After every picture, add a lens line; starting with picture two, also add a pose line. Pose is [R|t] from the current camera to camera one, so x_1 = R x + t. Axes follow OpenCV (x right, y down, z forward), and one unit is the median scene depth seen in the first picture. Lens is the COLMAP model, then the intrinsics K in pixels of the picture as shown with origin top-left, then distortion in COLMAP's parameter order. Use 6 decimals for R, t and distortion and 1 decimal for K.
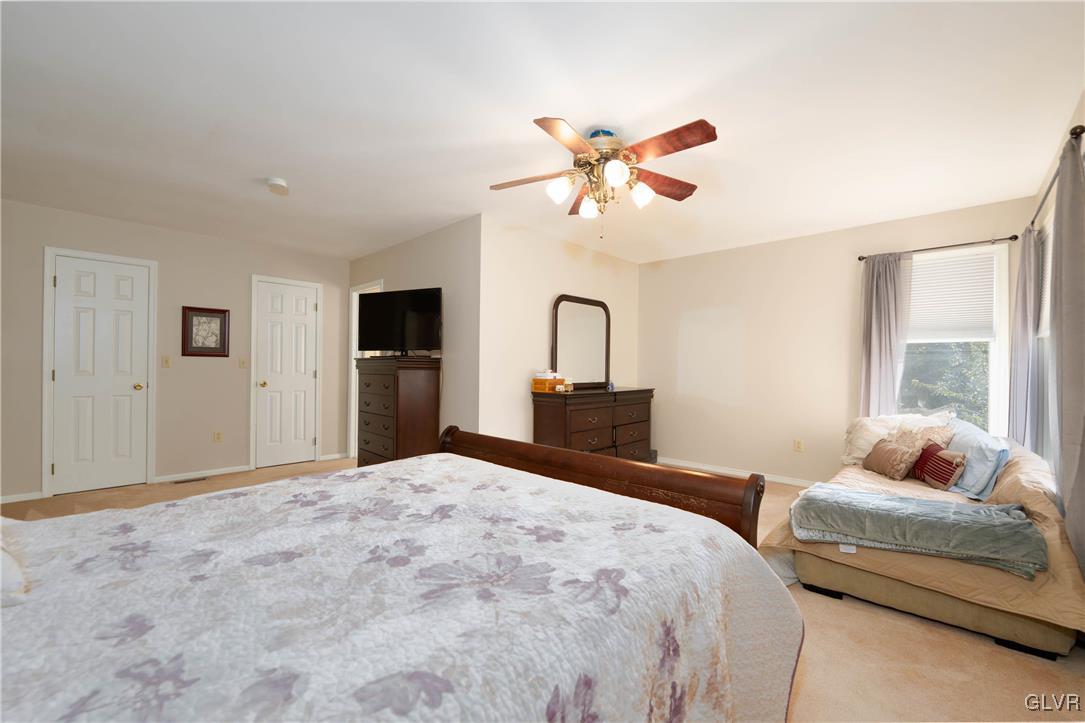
lens RADIAL K [[444.3, 0, 542.3], [0, 444.3, 363.2], [0, 0, 1]] dist [-0.001421, -0.000248]
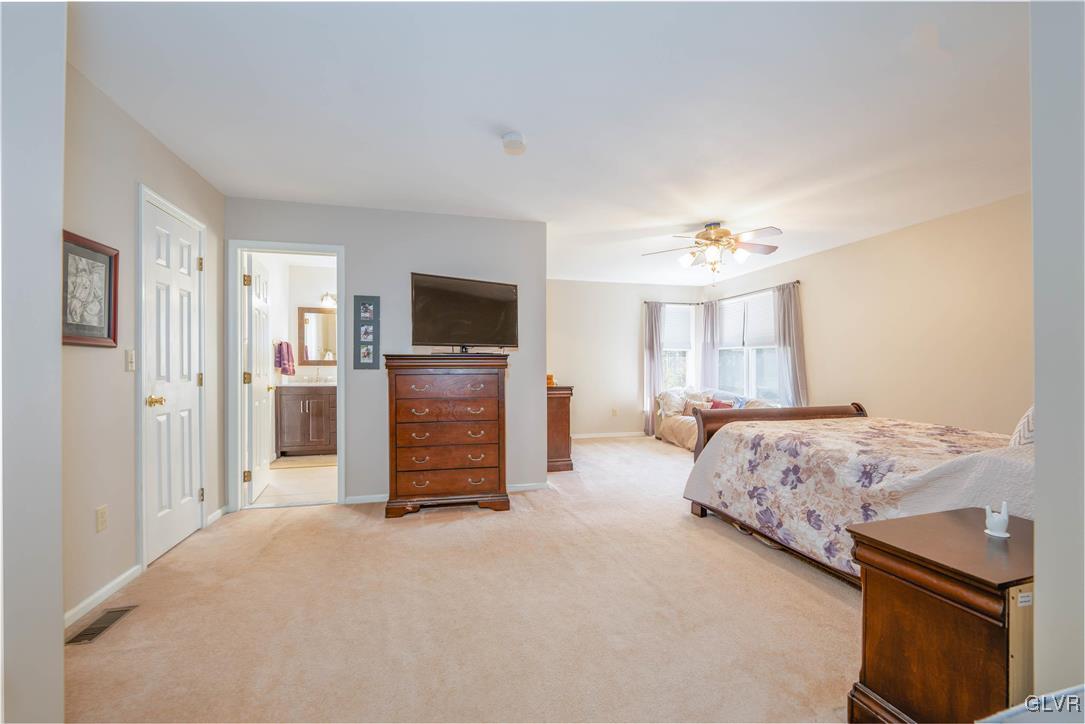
lens RADIAL K [[444.3, 0, 544.5], [0, 444.3, 364.9], [0, 0, 1]] dist [-0.001421, -0.000248]
pose [[0.515204, -0.007593, 0.857034, -0.987845], [0.001098, 0.999966, 0.008199, -0.000158], [-0.857067, -0.003283, 0.515194, 0.413468]]
